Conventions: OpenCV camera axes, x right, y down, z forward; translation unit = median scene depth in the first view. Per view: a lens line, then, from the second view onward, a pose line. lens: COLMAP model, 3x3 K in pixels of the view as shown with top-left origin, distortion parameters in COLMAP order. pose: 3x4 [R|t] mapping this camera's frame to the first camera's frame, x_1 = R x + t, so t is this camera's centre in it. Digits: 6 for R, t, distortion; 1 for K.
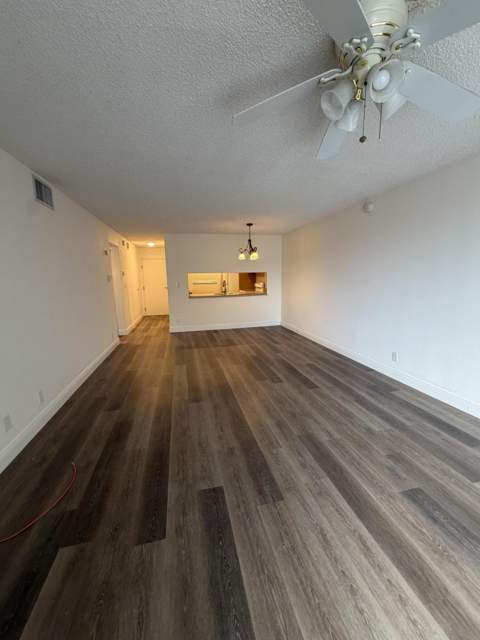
lens RADIAL K [[256.9, 0, 238.9], [0, 256.9, 321.6], [0, 0, 1]] dist [-0.000497, 0.000243]
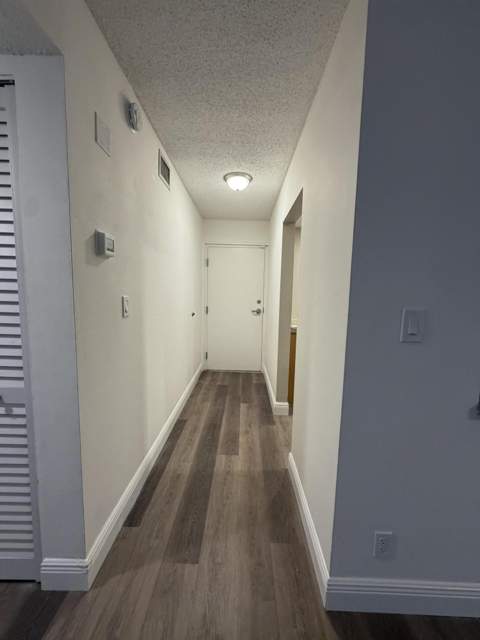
lens RADIAL K [[256.9, 0, 238.9], [0, 256.9, 321.6], [0, 0, 1]] dist [-0.000497, 0.000243]
pose [[0.969379, 0.098601, -0.224905, -0.212200], [-0.113623, 0.992010, -0.054826, -0.092176], [0.217702, 0.078702, 0.972837, 0.561450]]
